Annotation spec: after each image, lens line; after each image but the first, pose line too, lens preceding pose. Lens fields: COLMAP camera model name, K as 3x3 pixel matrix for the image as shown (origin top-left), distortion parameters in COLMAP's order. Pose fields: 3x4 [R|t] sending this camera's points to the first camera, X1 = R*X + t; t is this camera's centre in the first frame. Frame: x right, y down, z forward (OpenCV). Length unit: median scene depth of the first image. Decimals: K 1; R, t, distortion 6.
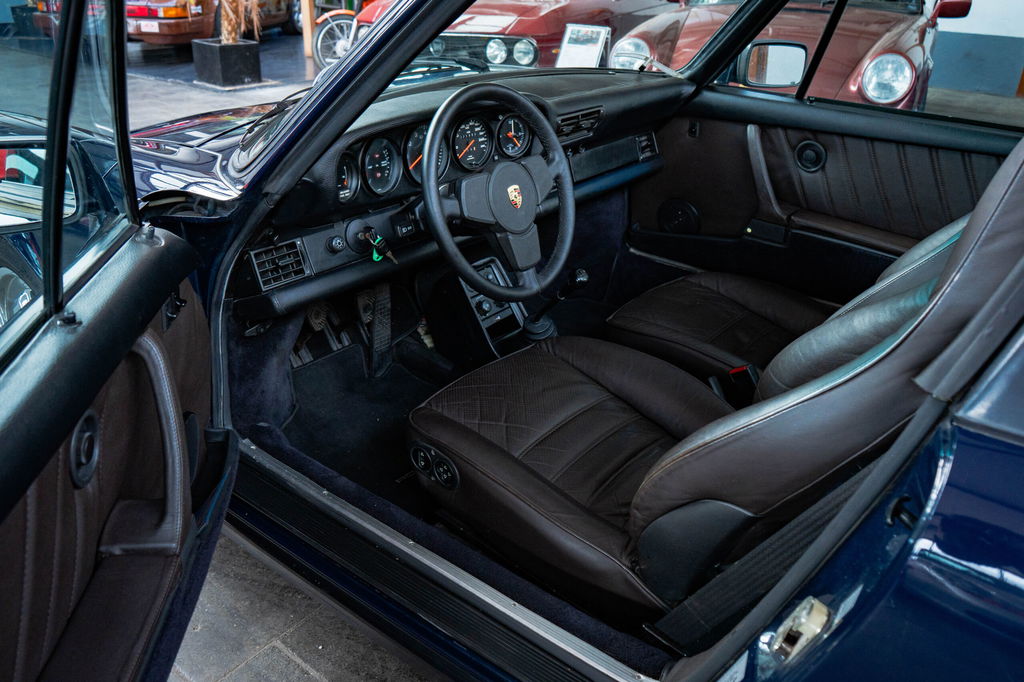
lens RADIAL K [[803.1, 0, 510.6], [0, 803.1, 321.3], [0, 0, 1]] dist [0.024311, 0.003221]
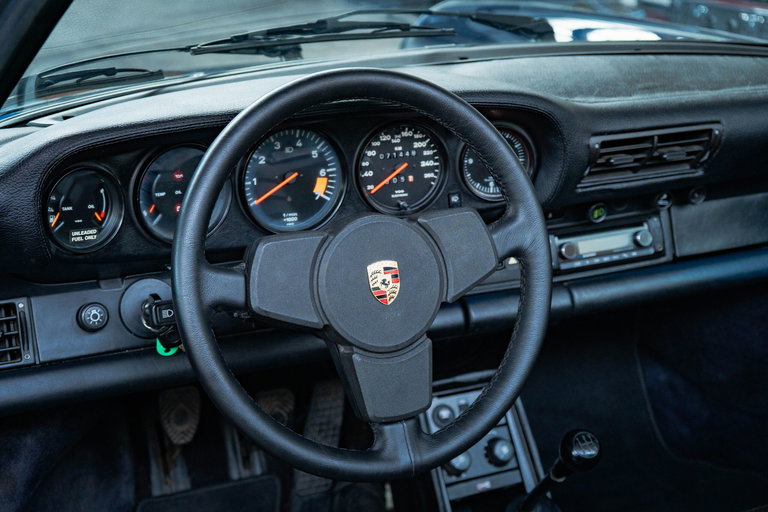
lens RADIAL K [[1290.1, 0, 383.8], [0, 1290.1, 253.8], [0, 0, 1]] dist [0.073692, 0.000000]
pose [[0.904860, 0.140837, -0.401738, 0.314450], [-0.183604, 0.980519, -0.069802, -0.105204], [0.384081, 0.136922, 0.913090, 0.208872]]
